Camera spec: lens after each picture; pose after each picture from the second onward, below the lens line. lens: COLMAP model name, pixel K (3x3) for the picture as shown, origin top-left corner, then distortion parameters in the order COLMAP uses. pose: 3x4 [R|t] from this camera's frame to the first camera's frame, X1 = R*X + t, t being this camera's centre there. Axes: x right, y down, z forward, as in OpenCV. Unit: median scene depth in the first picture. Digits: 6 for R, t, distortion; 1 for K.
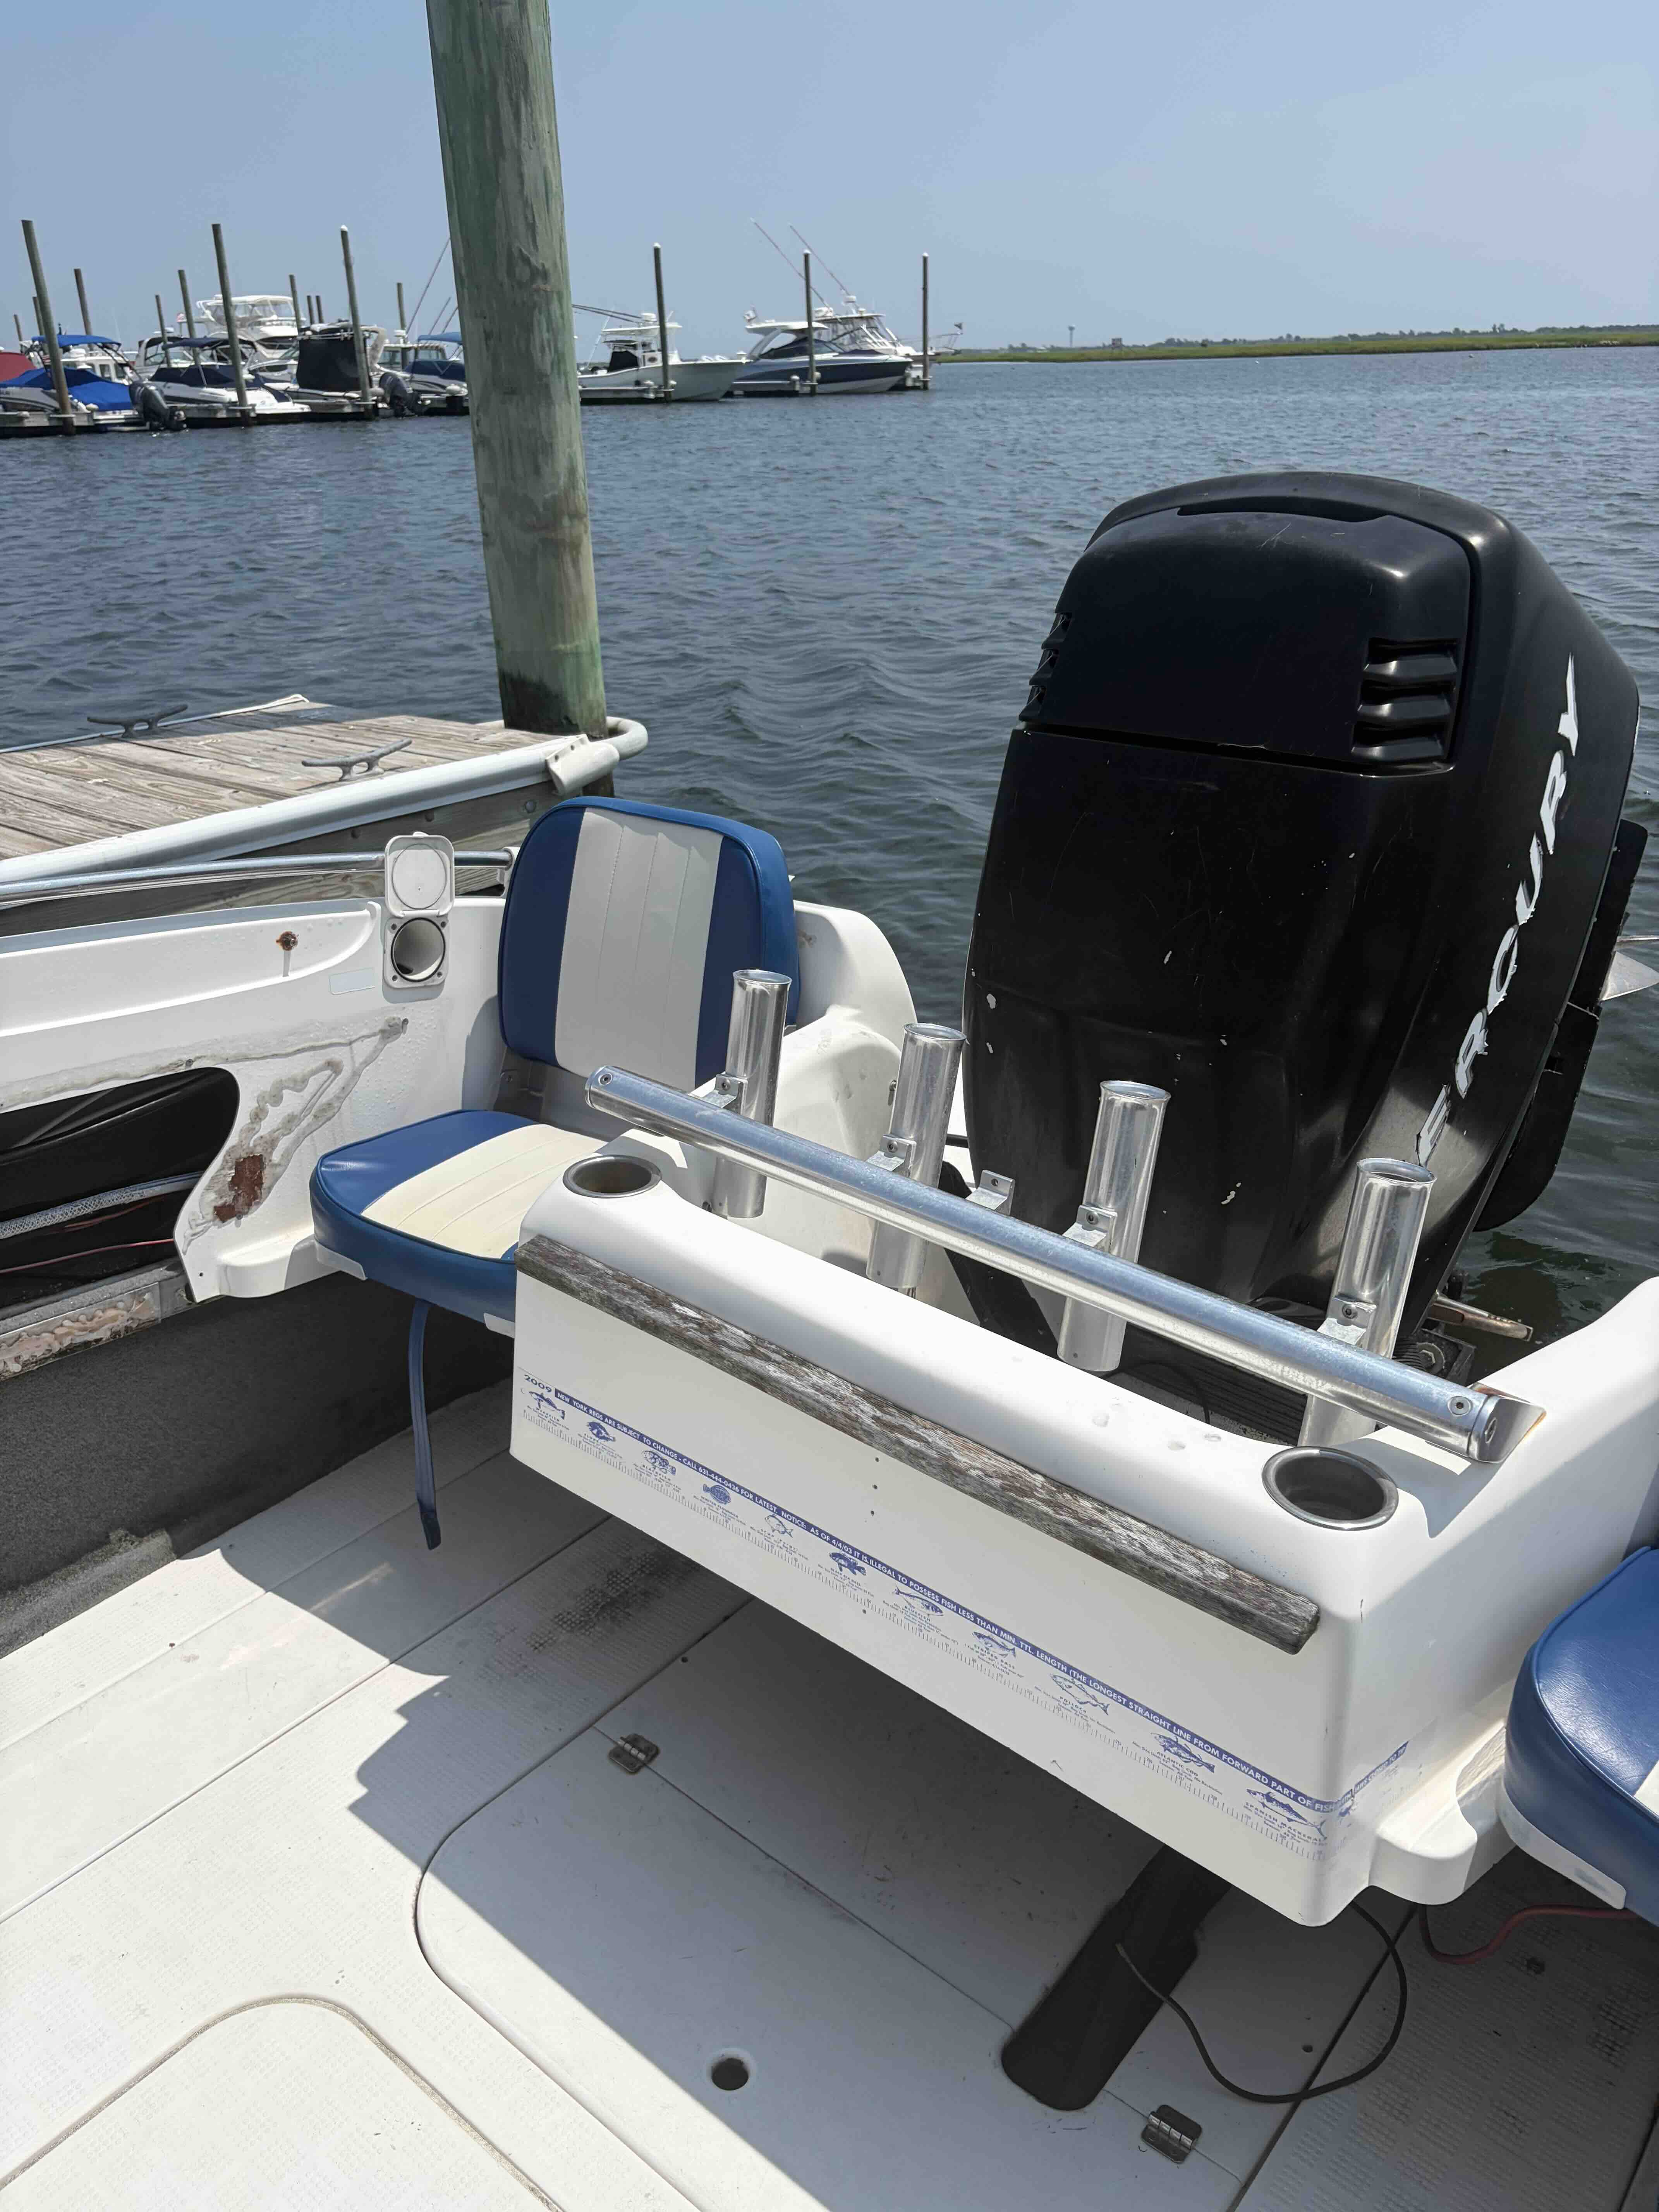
lens RADIAL K [[1652.4, 0, 798.4], [0, 1652.4, 1112.4], [0, 0, 1]] dist [0.007305, 0.002890]
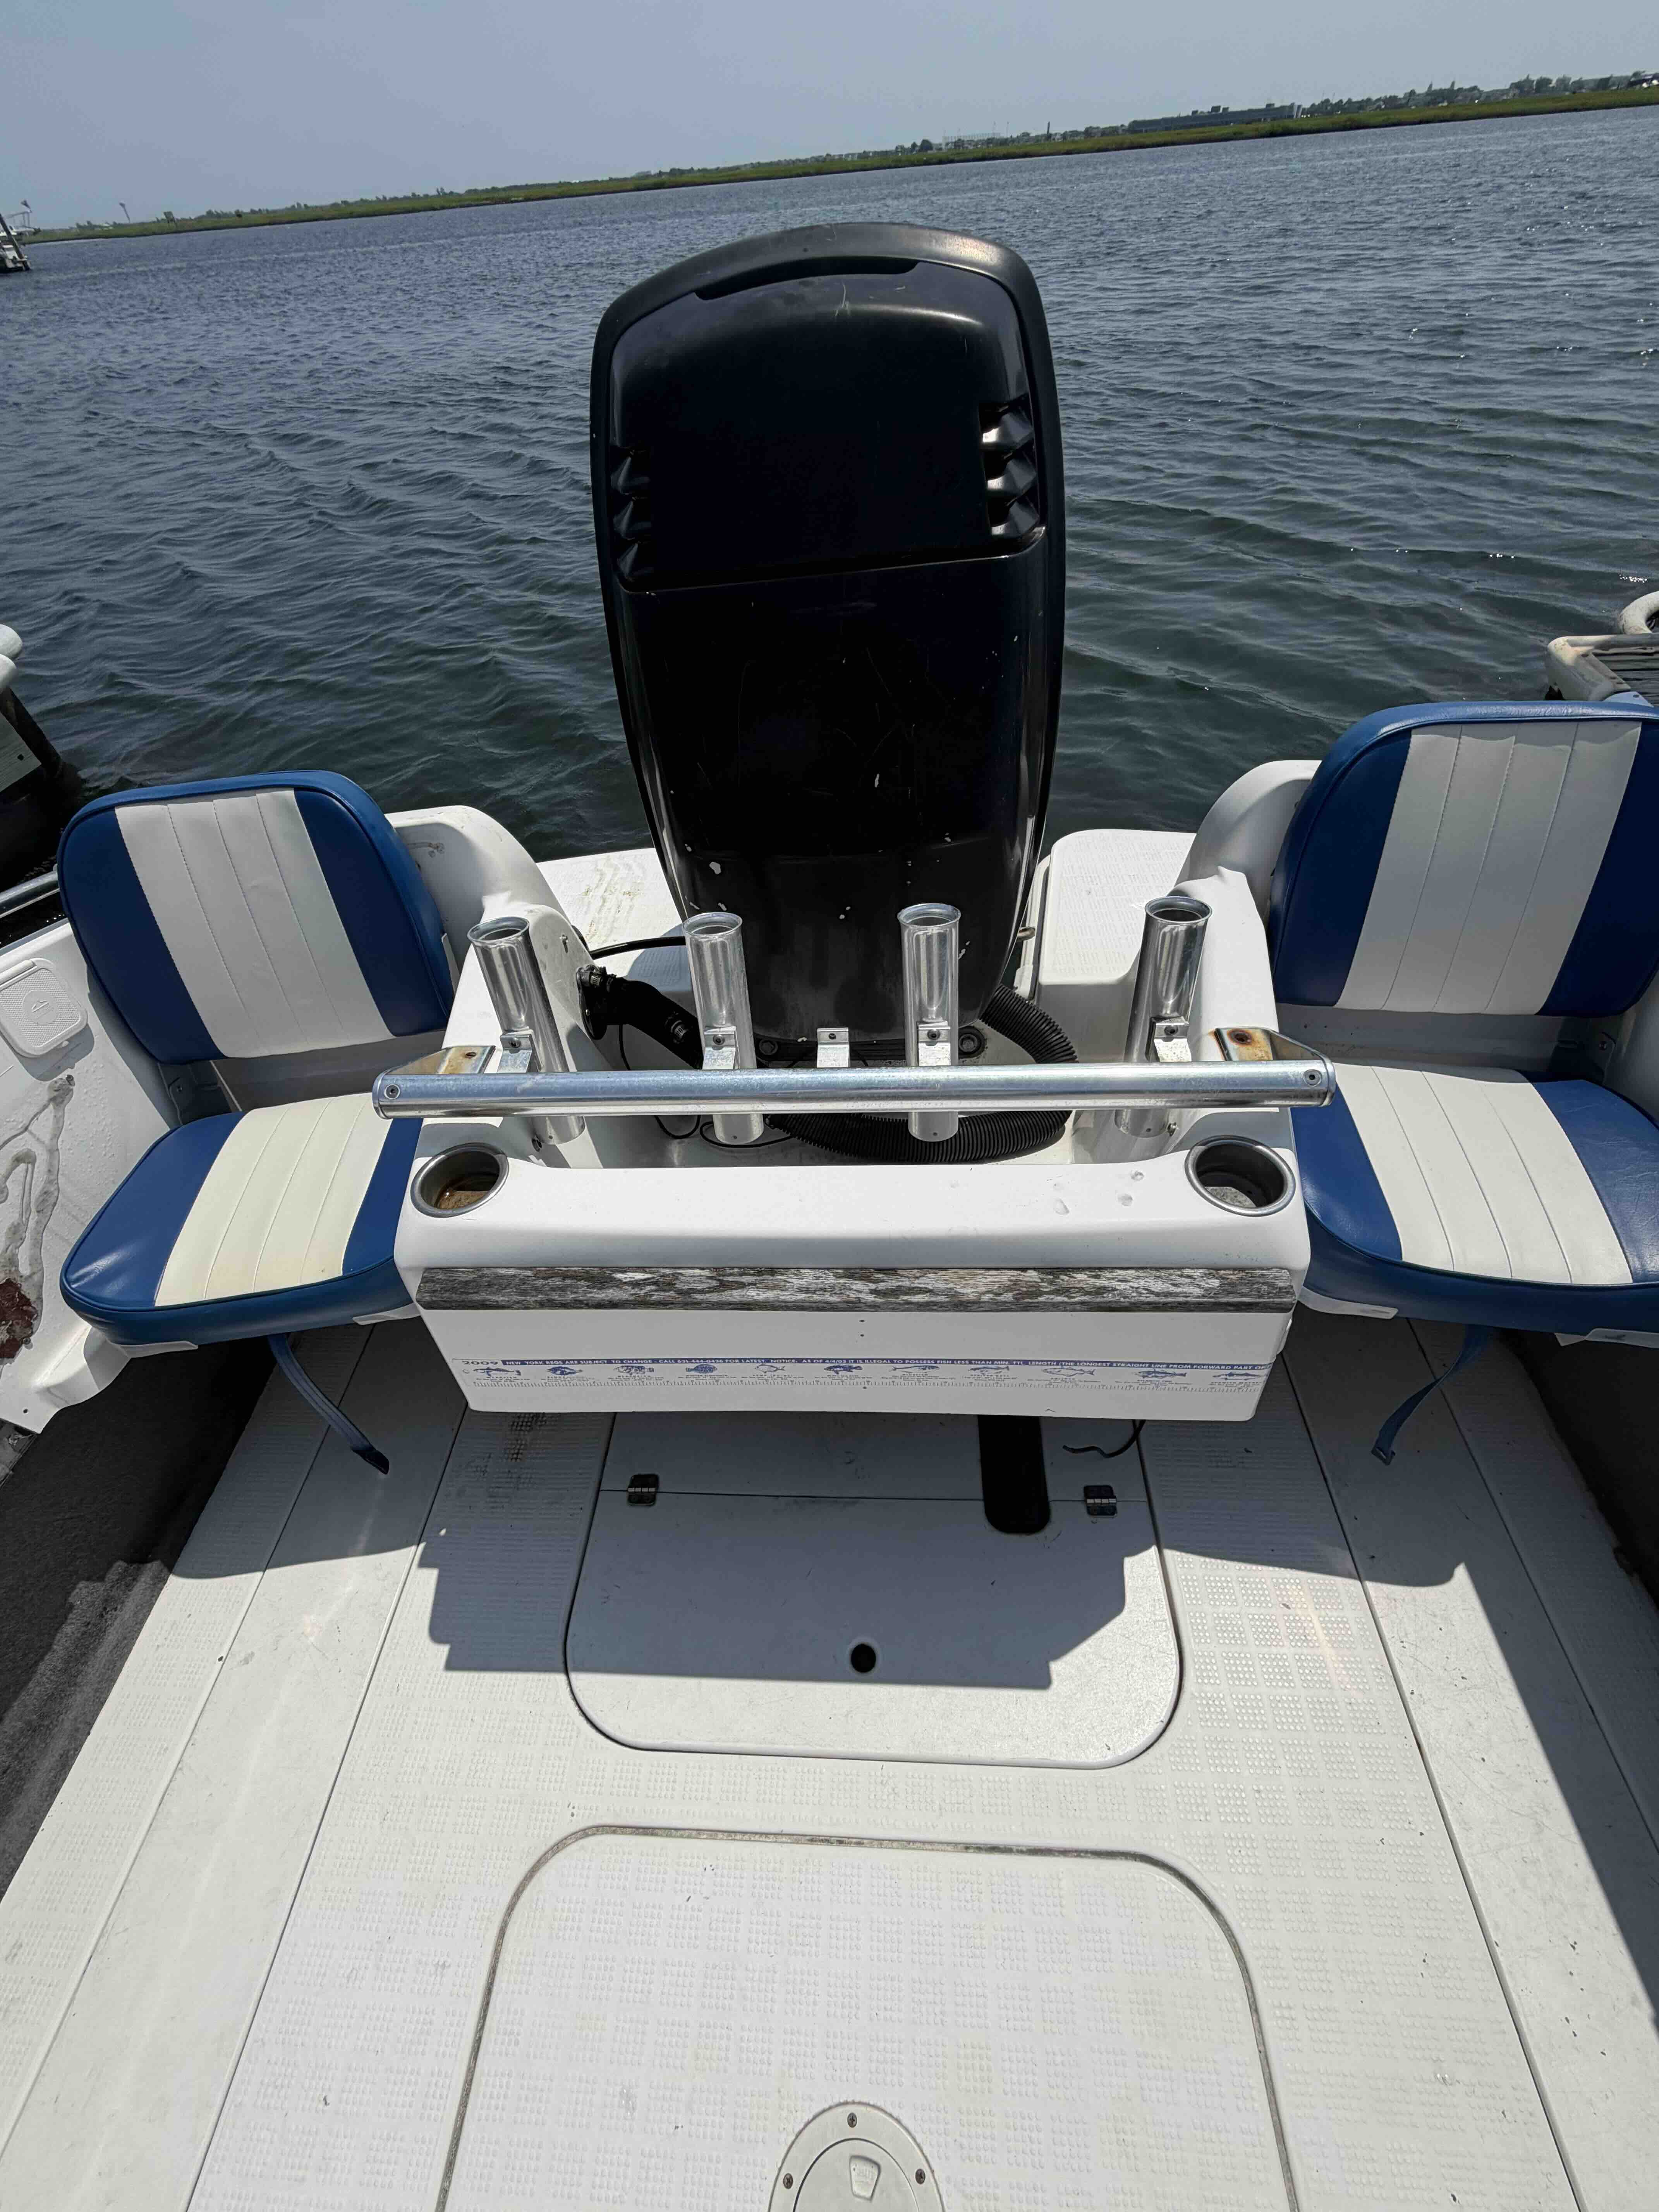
lens RADIAL K [[874.8, 0, 829.5], [0, 874.8, 1106.0], [0, 0, 1]] dist [-0.011469, 0.000171]
pose [[0.788795, -0.480562, 0.383226, -0.133067], [0.322827, 0.854469, 0.407021, -0.161036], [-0.523054, -0.197340, 0.829139, 0.508897]]
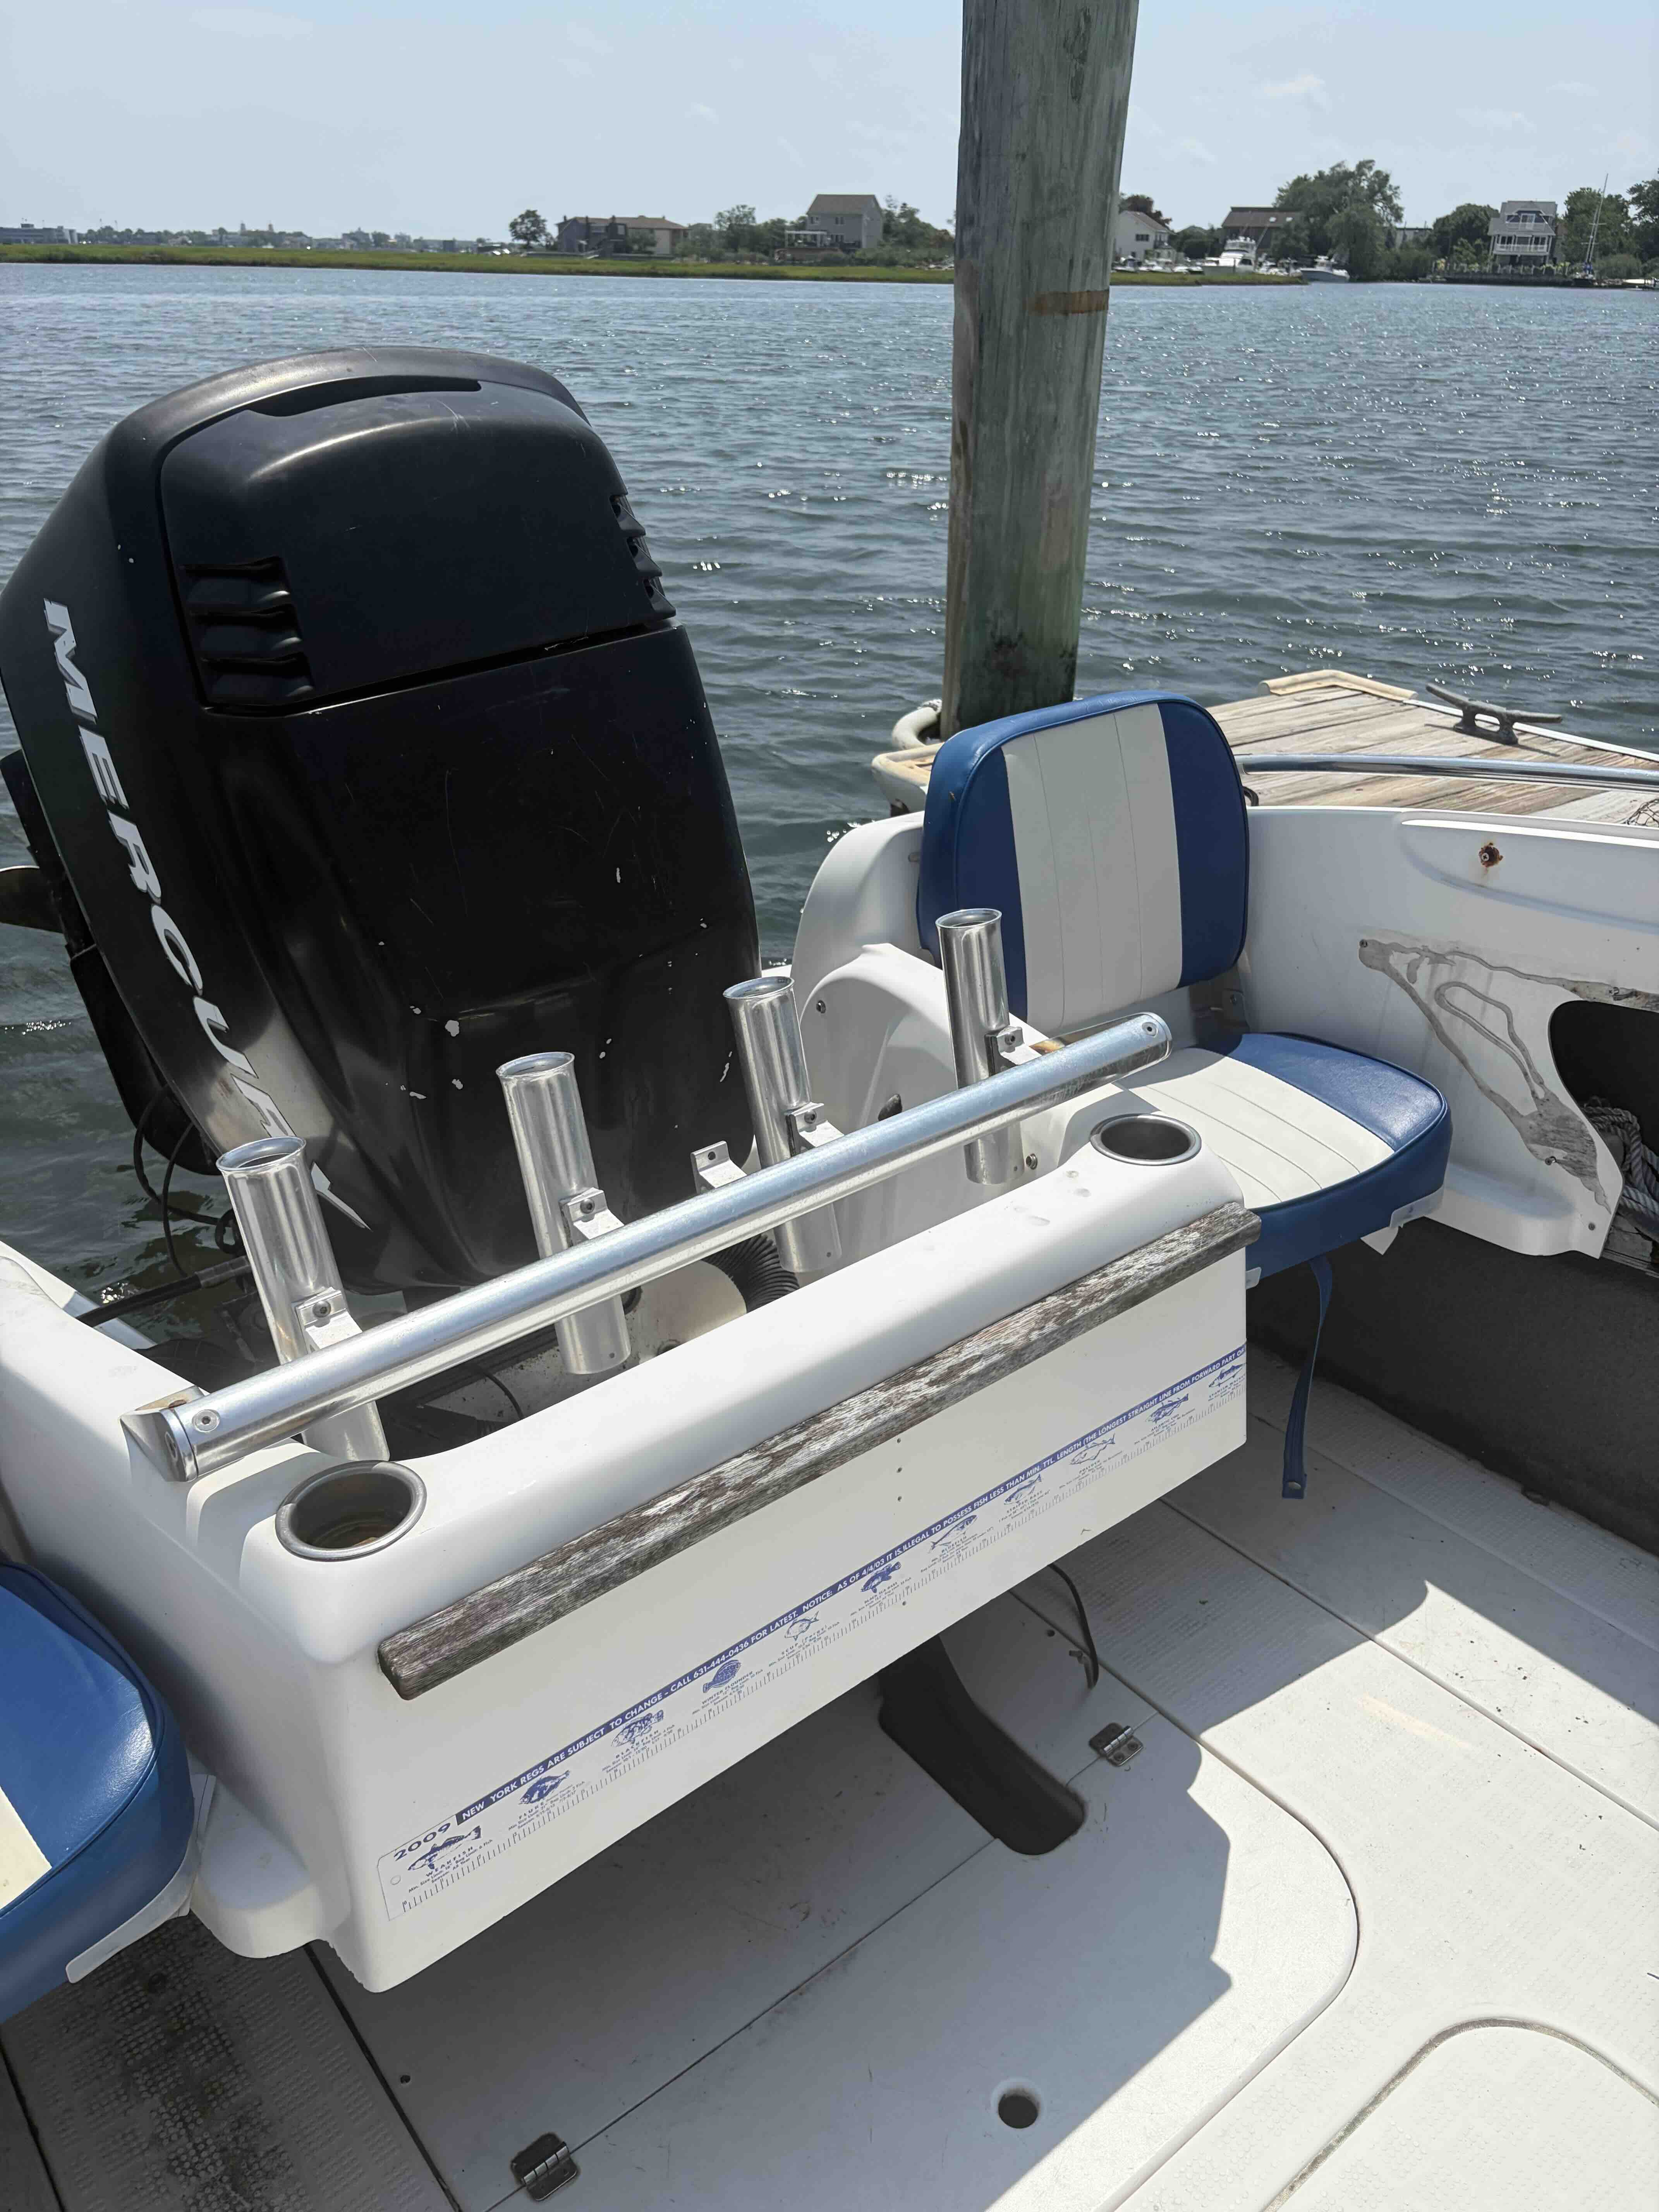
lens RADIAL K [[1720.5, 0, 849.2], [0, 1720.5, 1112.0], [0, 0, 1]] dist [0.000767, -0.012571]
pose [[0.186202, -0.474852, 0.860142, -0.661037], [0.433590, 0.825307, 0.361758, -0.283469], [-0.881663, 0.305589, 0.359564, 0.602934]]
